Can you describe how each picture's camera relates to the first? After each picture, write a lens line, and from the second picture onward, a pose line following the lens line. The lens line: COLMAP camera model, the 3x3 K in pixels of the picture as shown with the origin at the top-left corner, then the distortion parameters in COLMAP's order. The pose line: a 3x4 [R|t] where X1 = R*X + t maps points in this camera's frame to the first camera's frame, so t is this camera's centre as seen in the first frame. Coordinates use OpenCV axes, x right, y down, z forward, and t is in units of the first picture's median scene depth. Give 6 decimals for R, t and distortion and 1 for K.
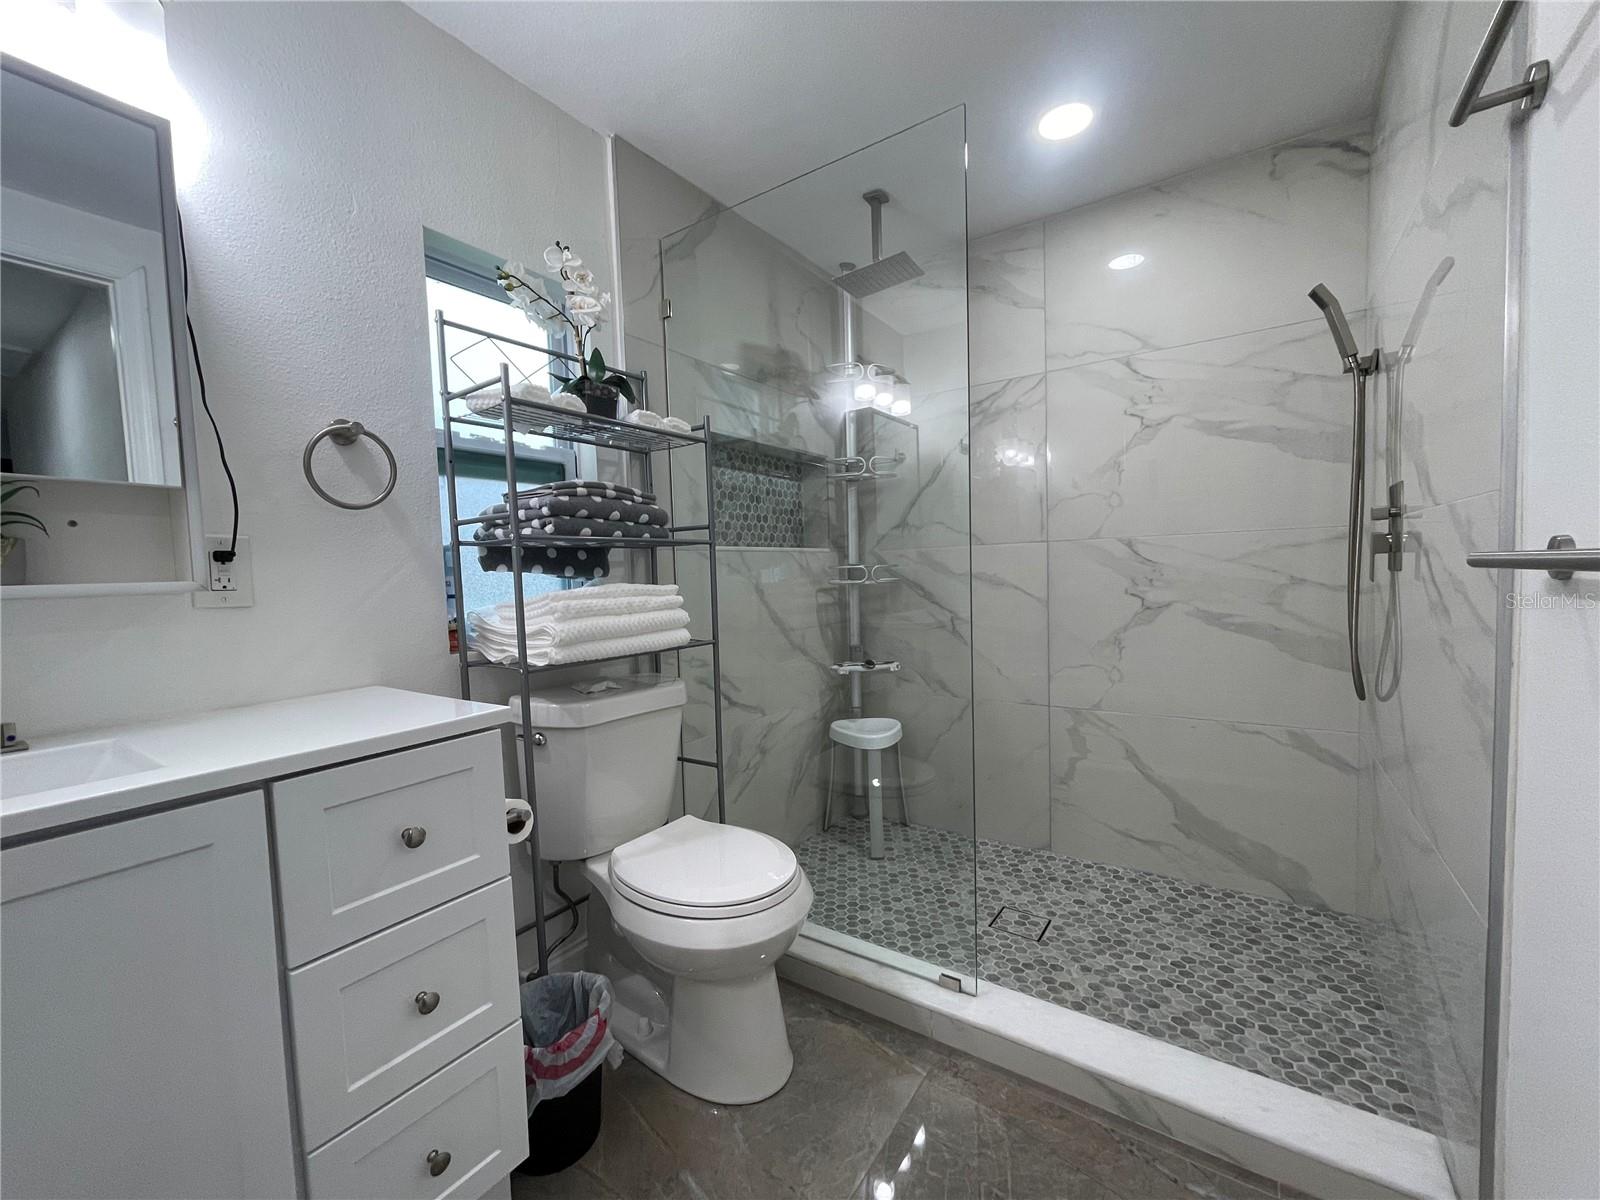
lens RADIAL K [[653.8, 0, 794.9], [0, 653.8, 609.3], [0, 0, 1]] dist [-0.014585, 0.010359]
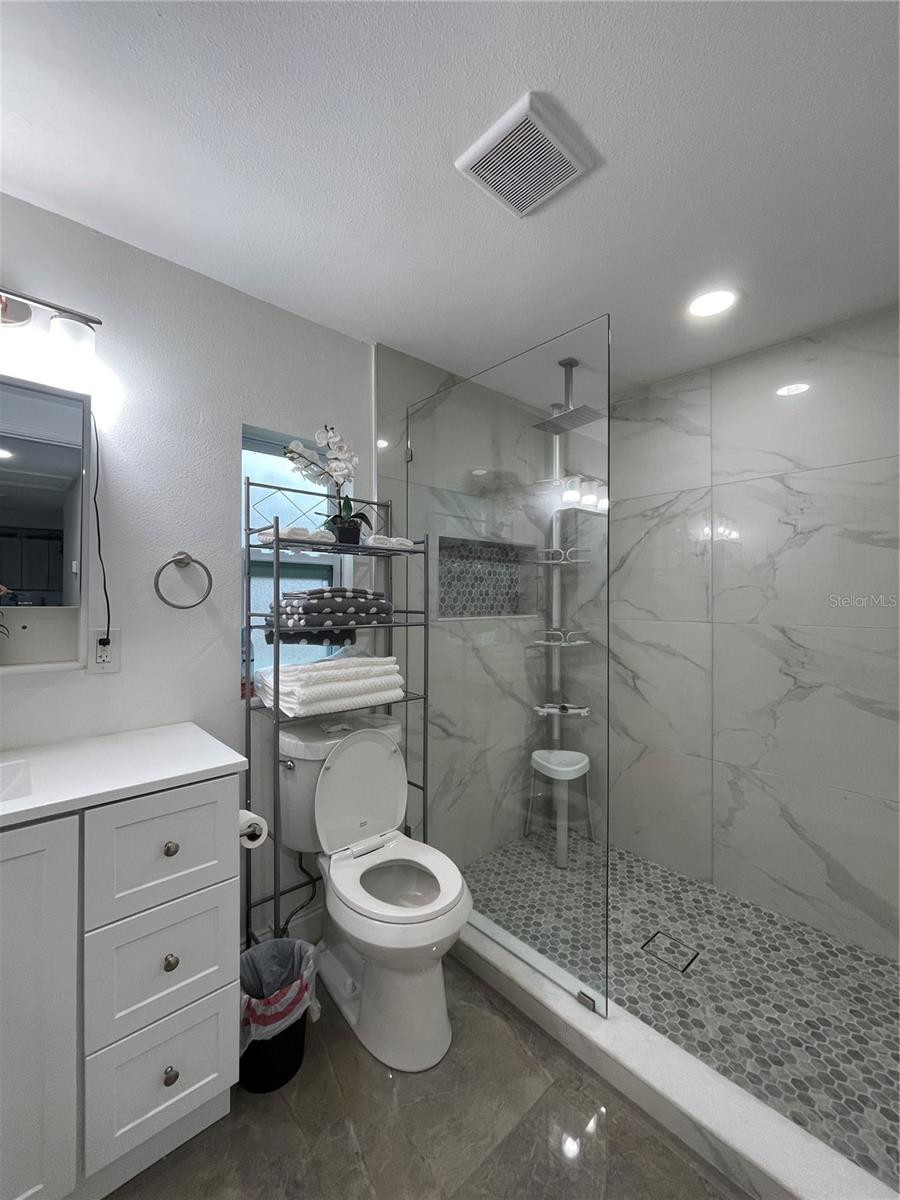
lens RADIAL K [[486.9, 0, 441.0], [0, 486.9, 594.1], [0, 0, 1]] dist [-0.000775, -0.000403]
pose [[0.972355, 0.031510, -0.231371, 0.138236], [-0.046546, 0.997124, -0.059816, -0.104089], [0.228821, 0.068932, 0.971025, -0.000320]]
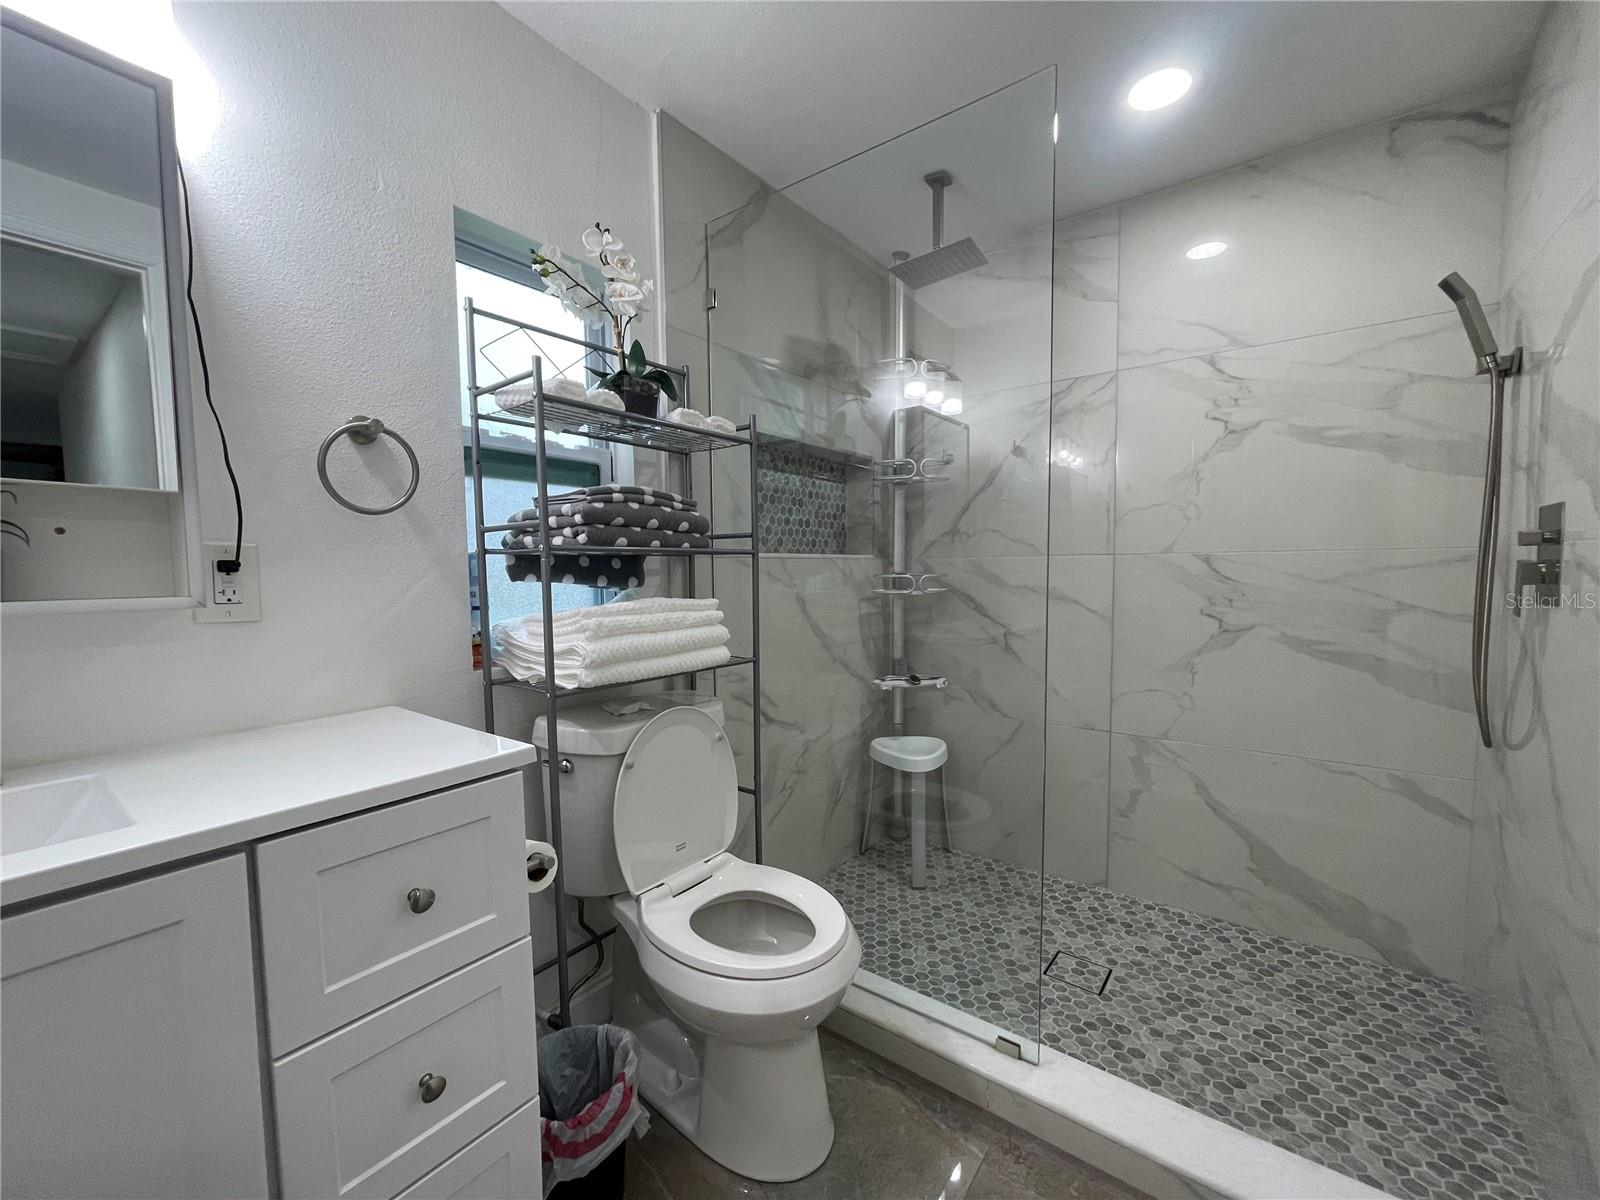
lens RADIAL K [[653.8, 0, 794.9], [0, 653.8, 609.3], [0, 0, 1]] dist [-0.014585, 0.010359]
pose [[0.998792, 0.024502, -0.042599, -0.029137], [-0.024209, 0.999680, 0.007374, -0.029348], [0.042766, -0.006334, 0.999065, 0.077578]]
